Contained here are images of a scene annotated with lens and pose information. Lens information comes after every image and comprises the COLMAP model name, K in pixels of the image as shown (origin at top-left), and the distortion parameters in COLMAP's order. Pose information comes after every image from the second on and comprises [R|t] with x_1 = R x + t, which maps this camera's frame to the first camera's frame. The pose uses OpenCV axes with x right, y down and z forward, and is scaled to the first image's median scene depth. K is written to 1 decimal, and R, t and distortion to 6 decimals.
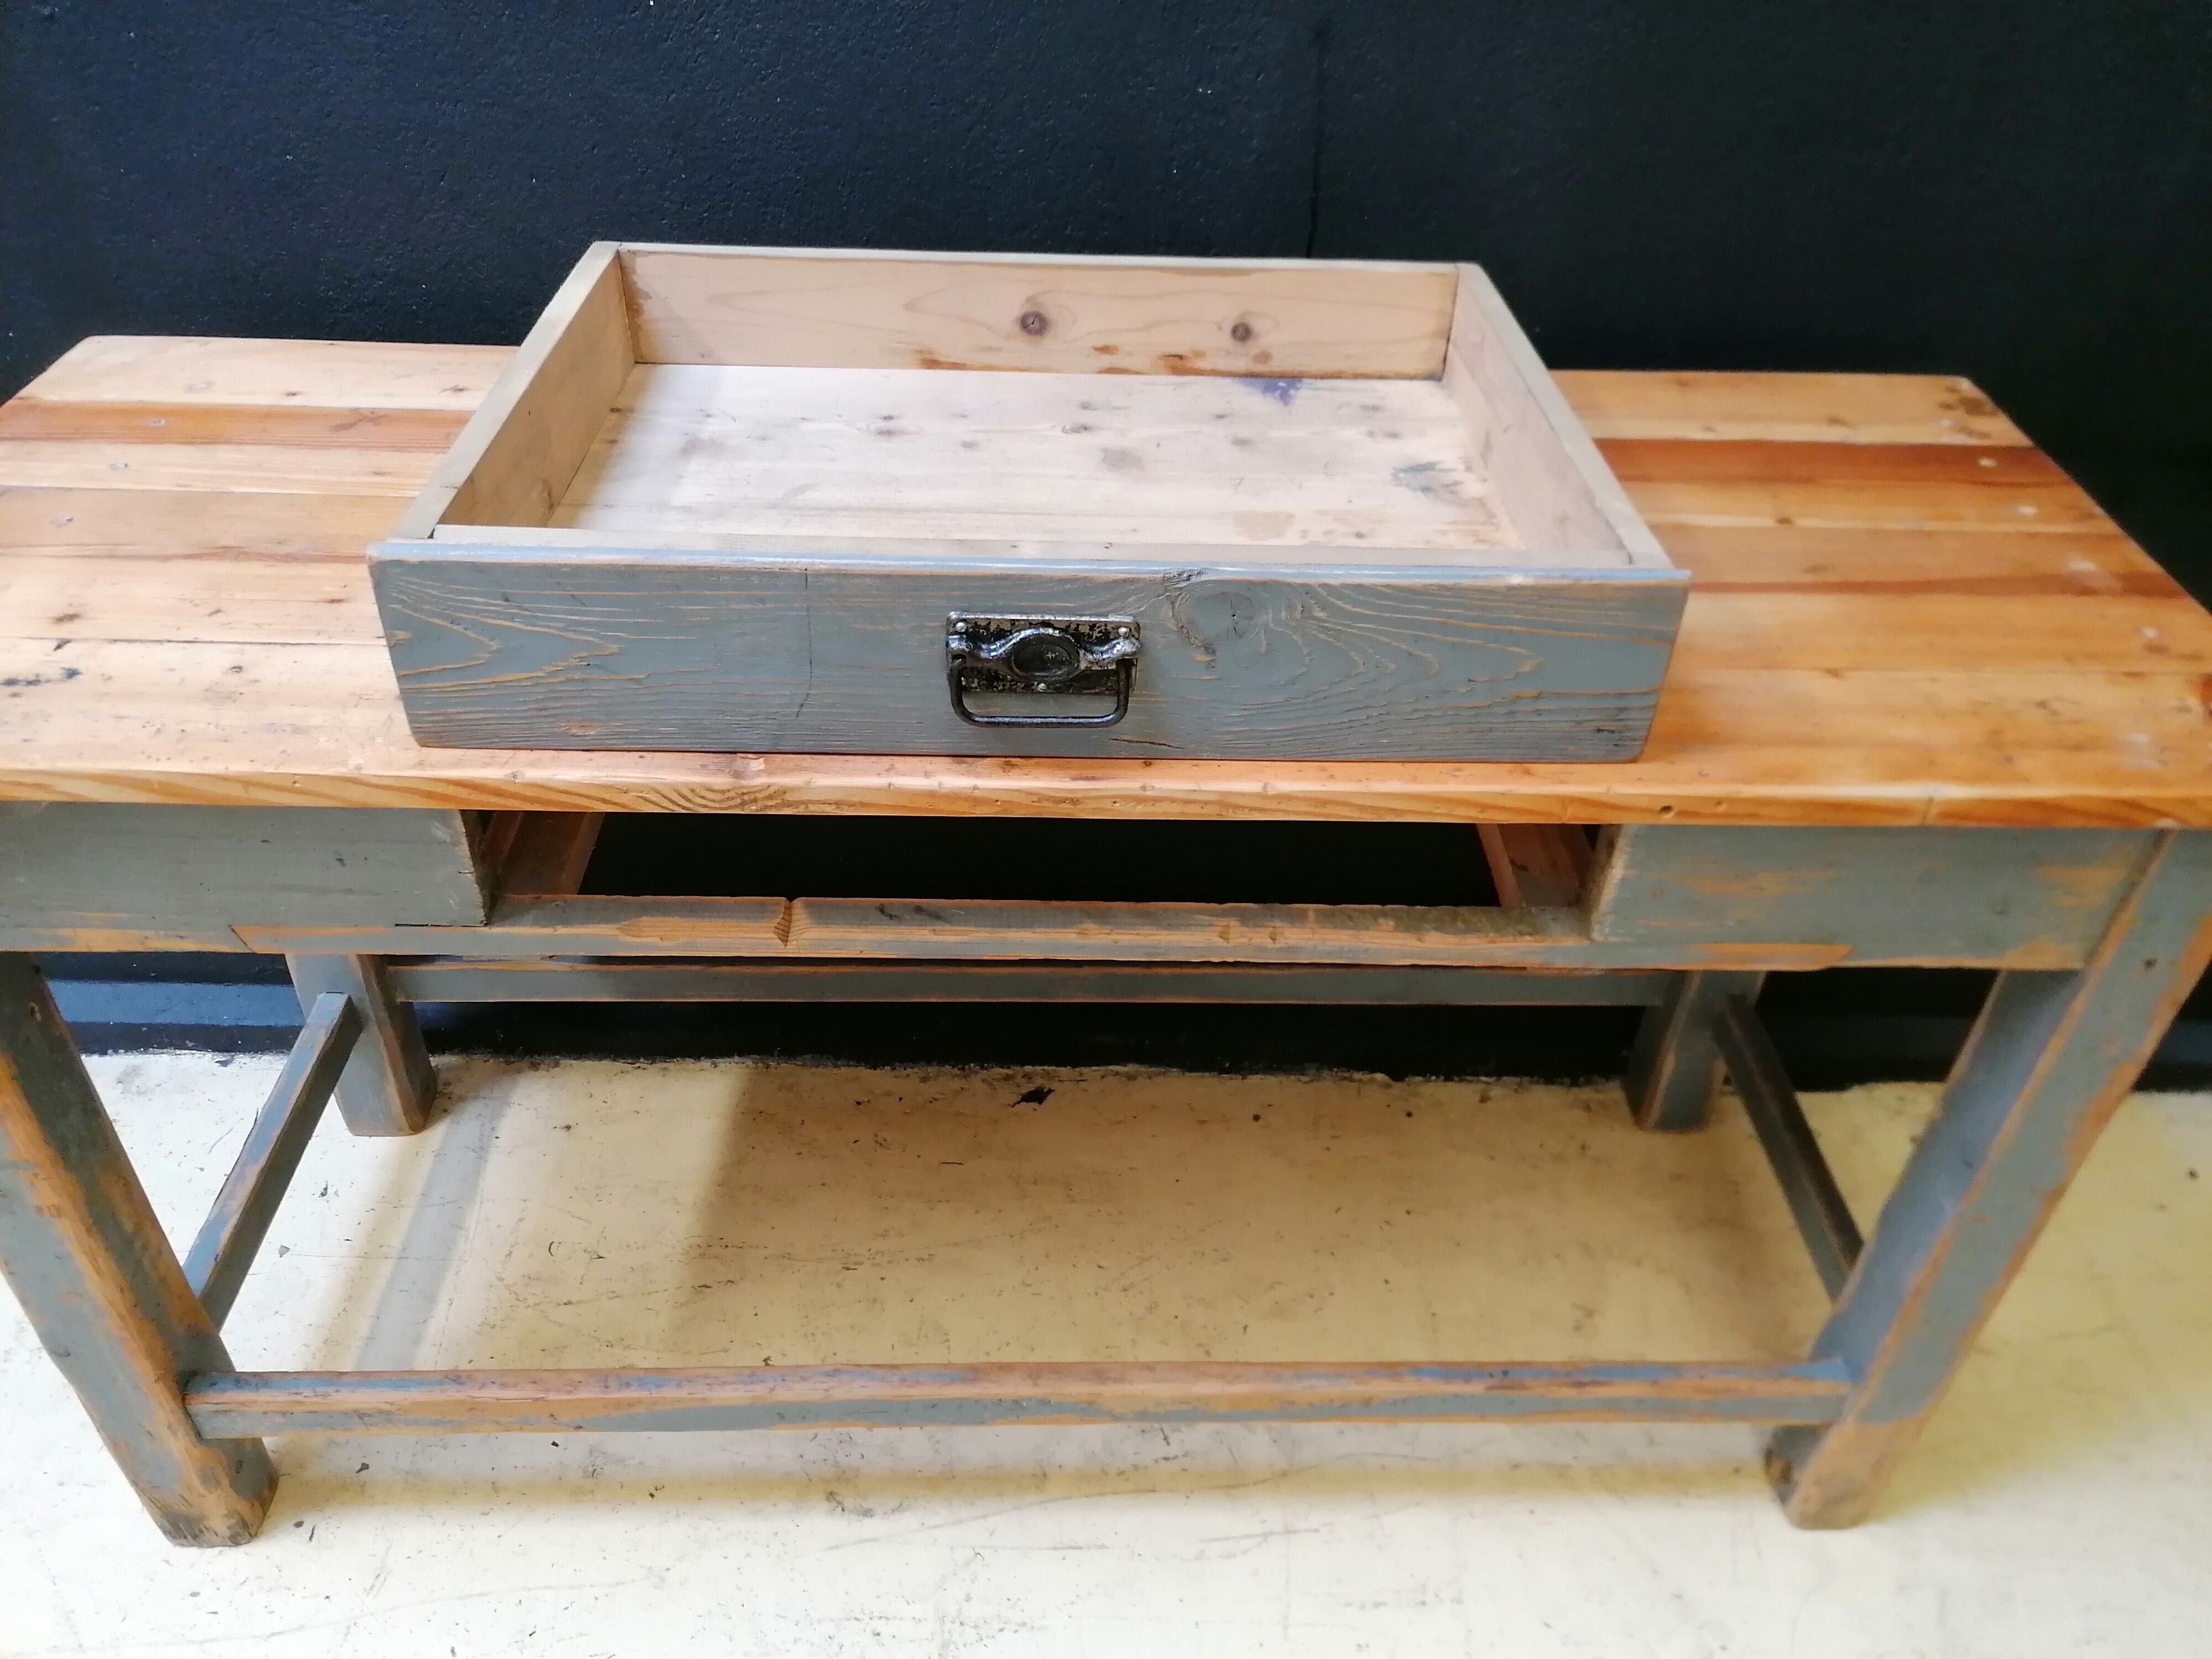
lens RADIAL K [[1662.1, 0, 1112.4], [0, 1662.1, 827.8], [0, 0, 1]] dist [0.103322, -0.130447]
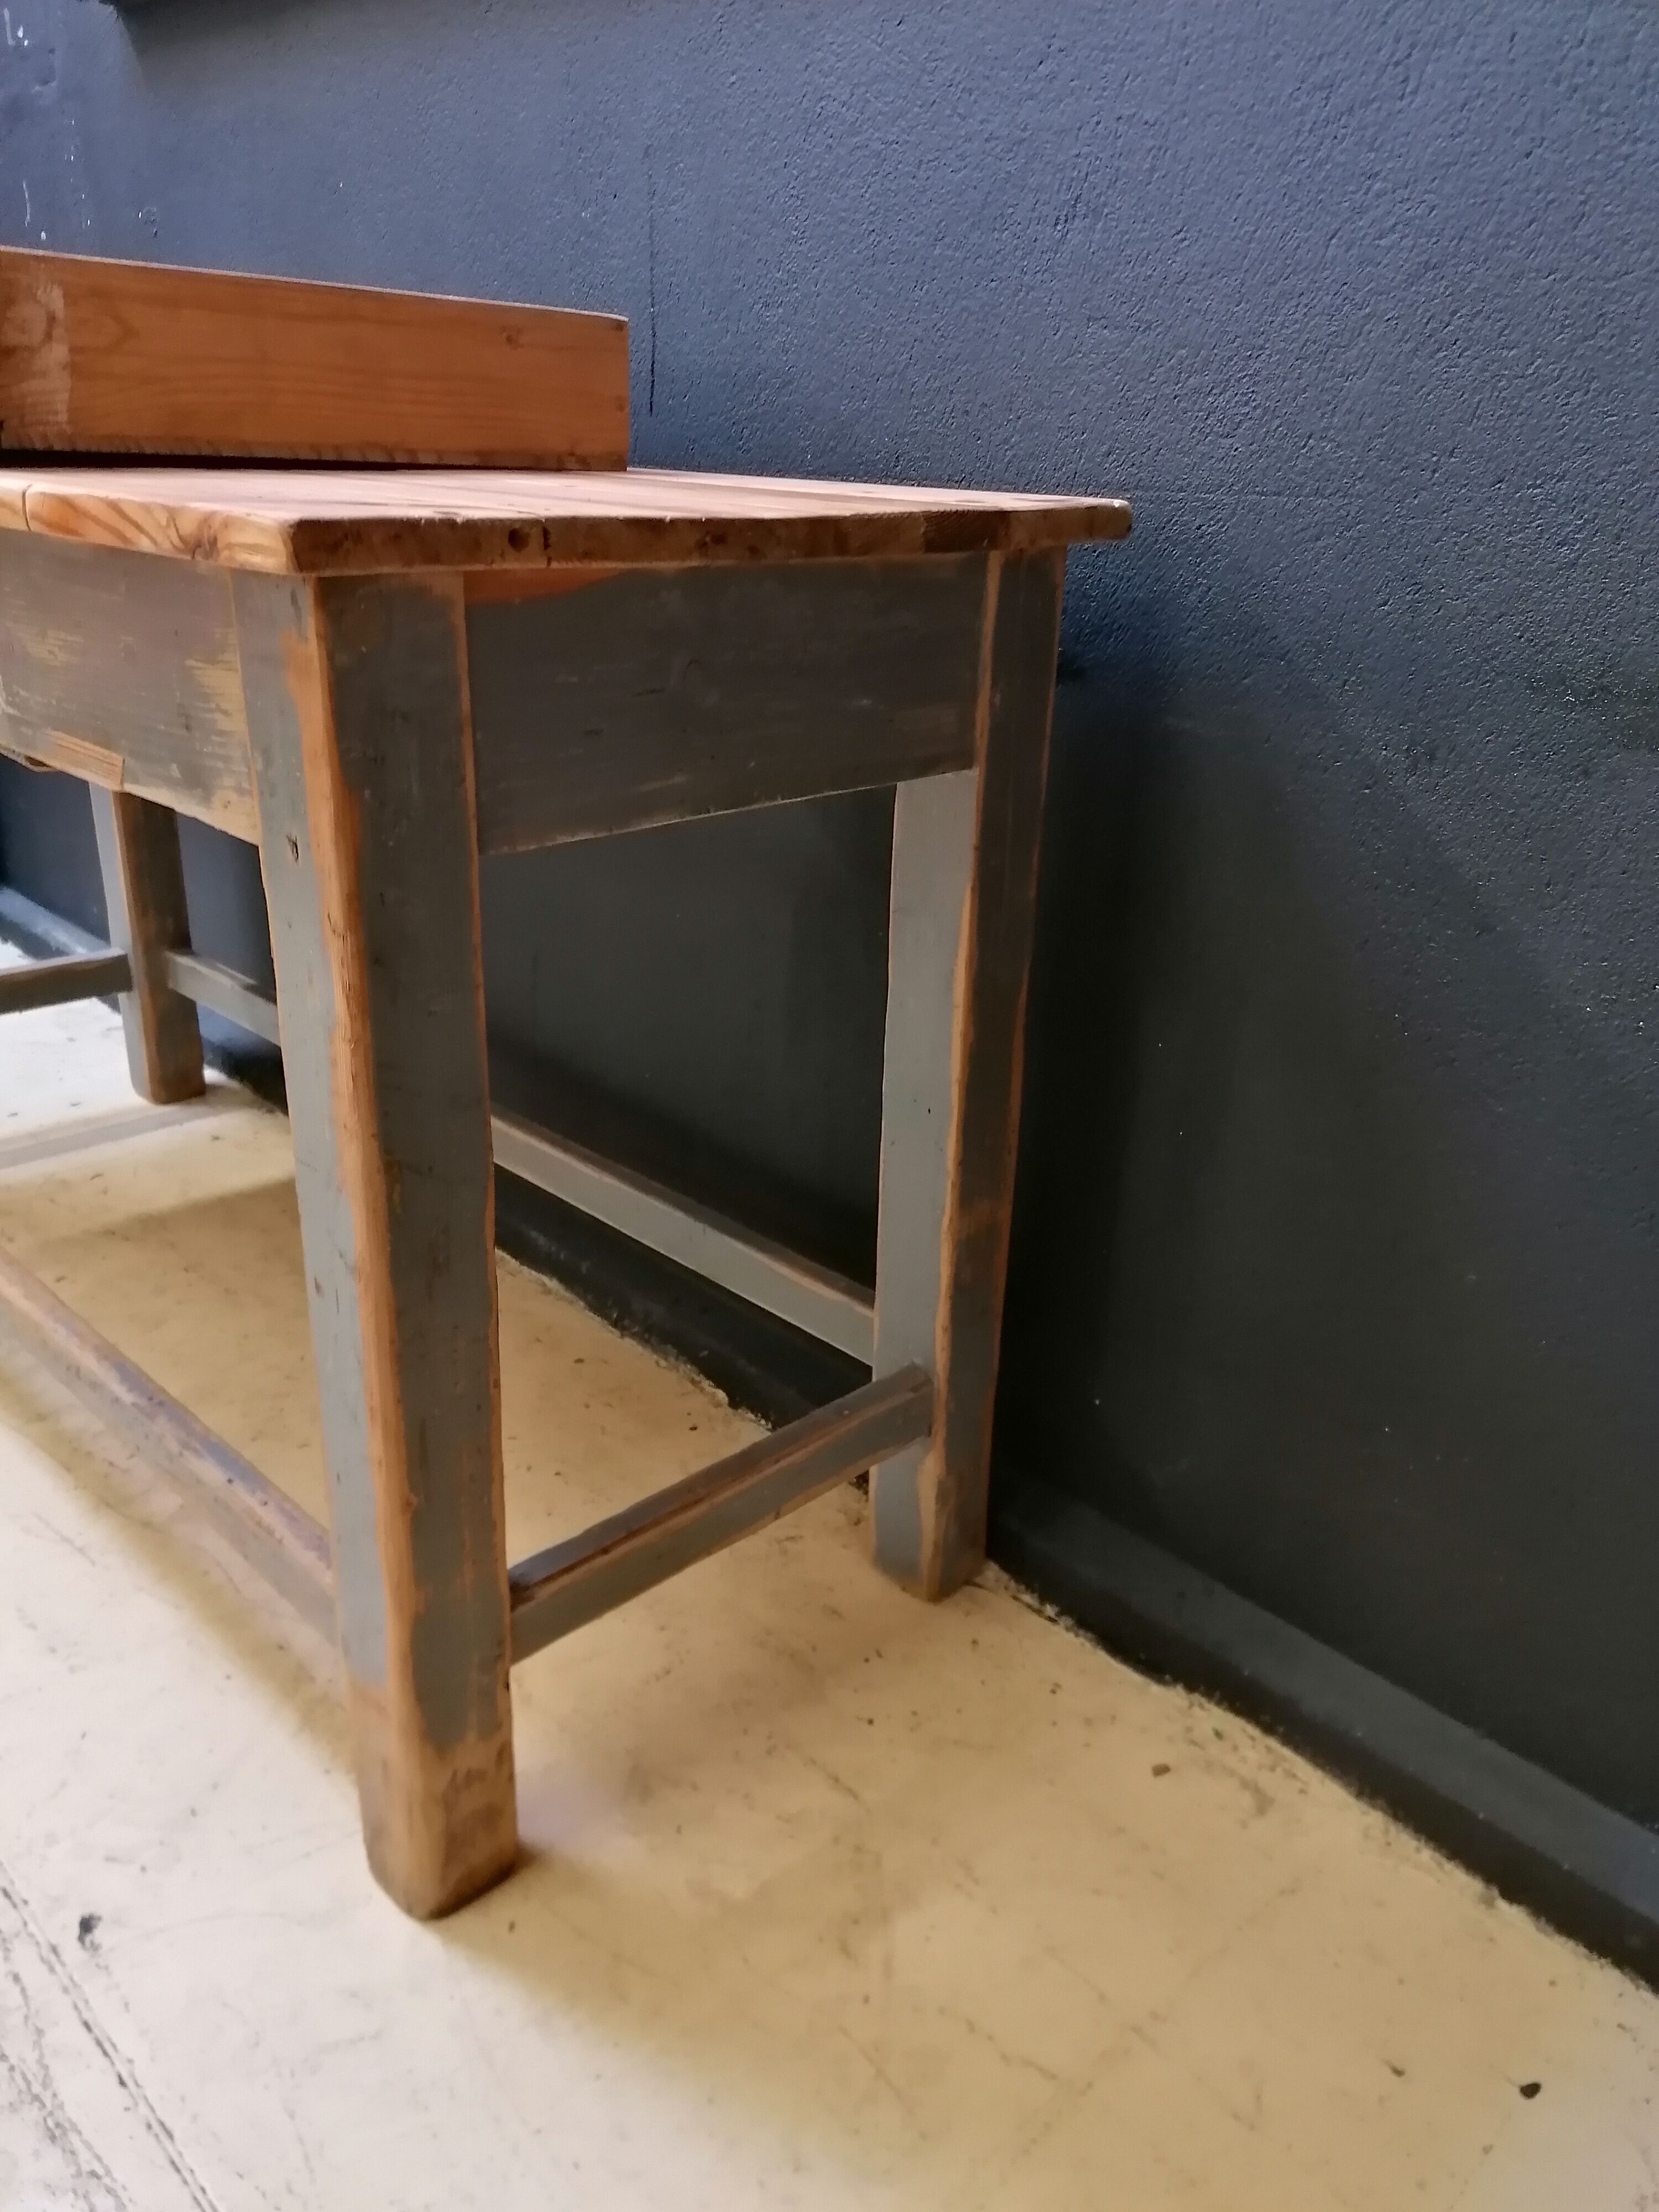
lens RADIAL K [[1662.1, 0, 832.8], [0, 1662.1, 1113.1], [0, 0, 1]] dist [0.103322, -0.130447]
pose [[0.679929, 0.265587, -0.683491, 1.077874], [-0.455780, 0.883245, -0.110197, 0.129480], [0.574423, 0.386448, 0.721593, 0.521560]]
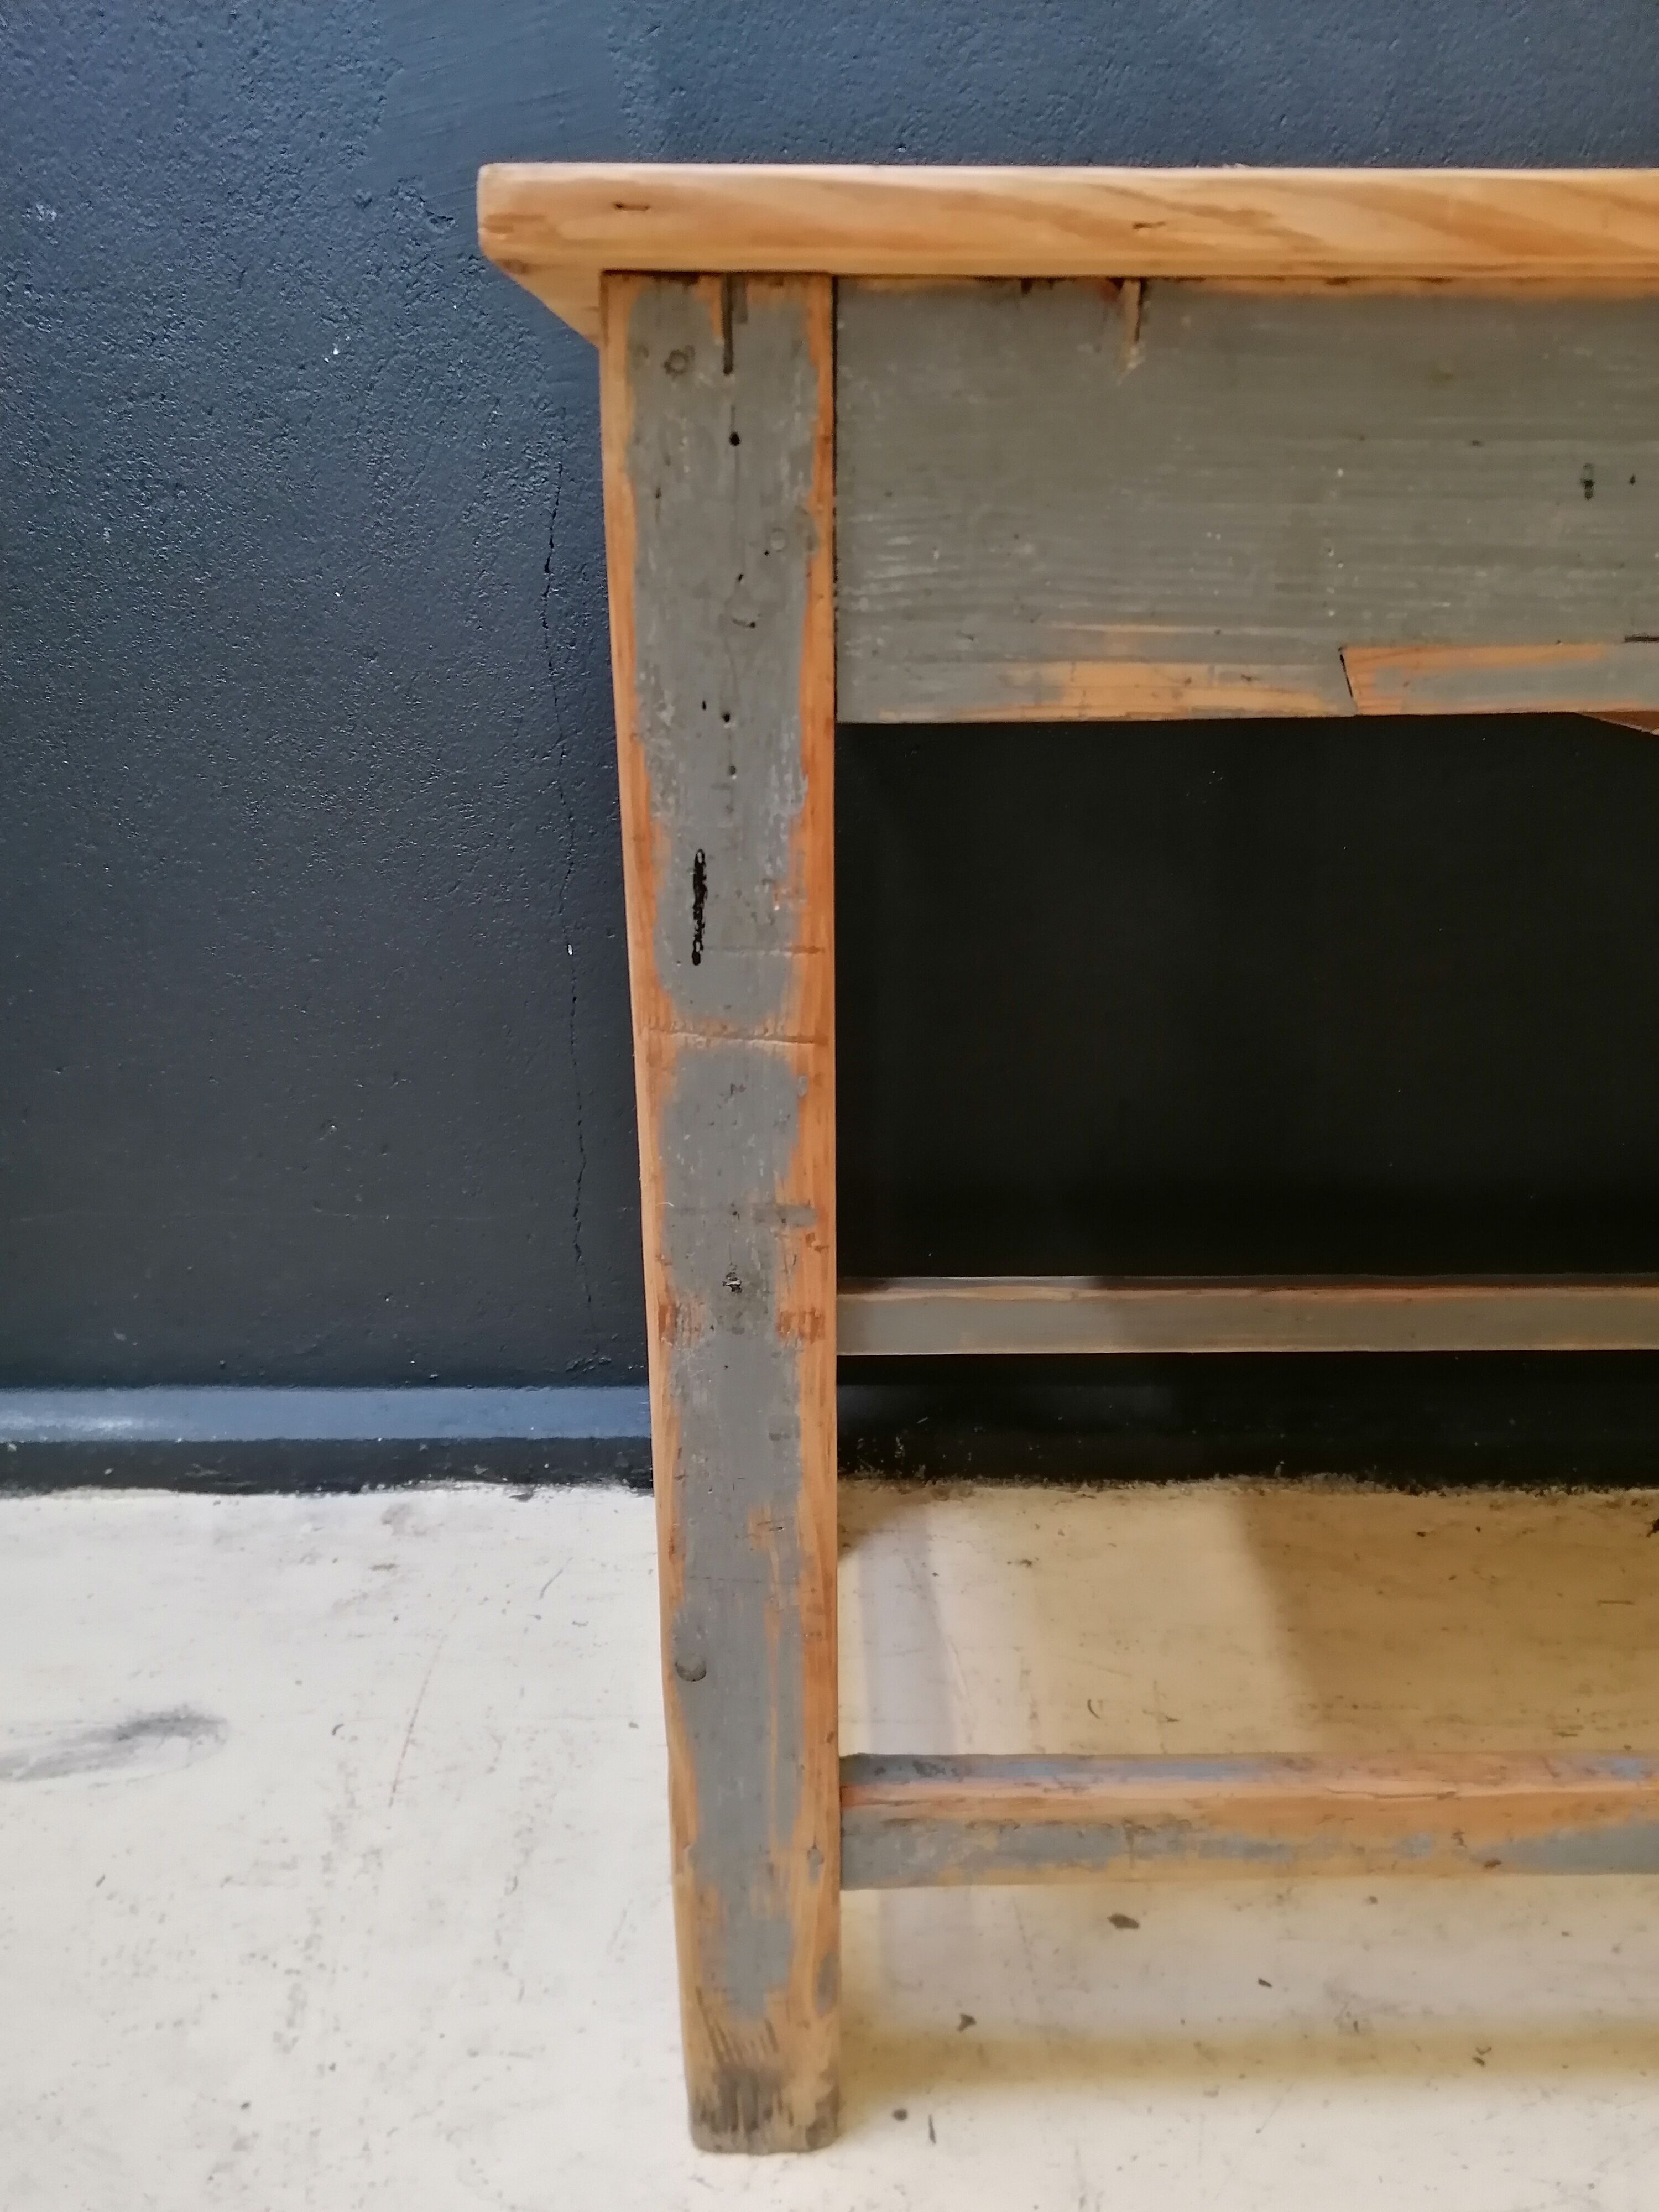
lens RADIAL K [[1662.1, 0, 823.6], [0, 1662.1, 1101.8], [0, 0, 1]] dist [0.103322, -0.130447]
pose [[0.999182, -0.033120, -0.023197, -0.528120], [0.024216, 0.949550, -0.312681, 0.290291], [0.032383, 0.311863, 0.949575, 0.382312]]
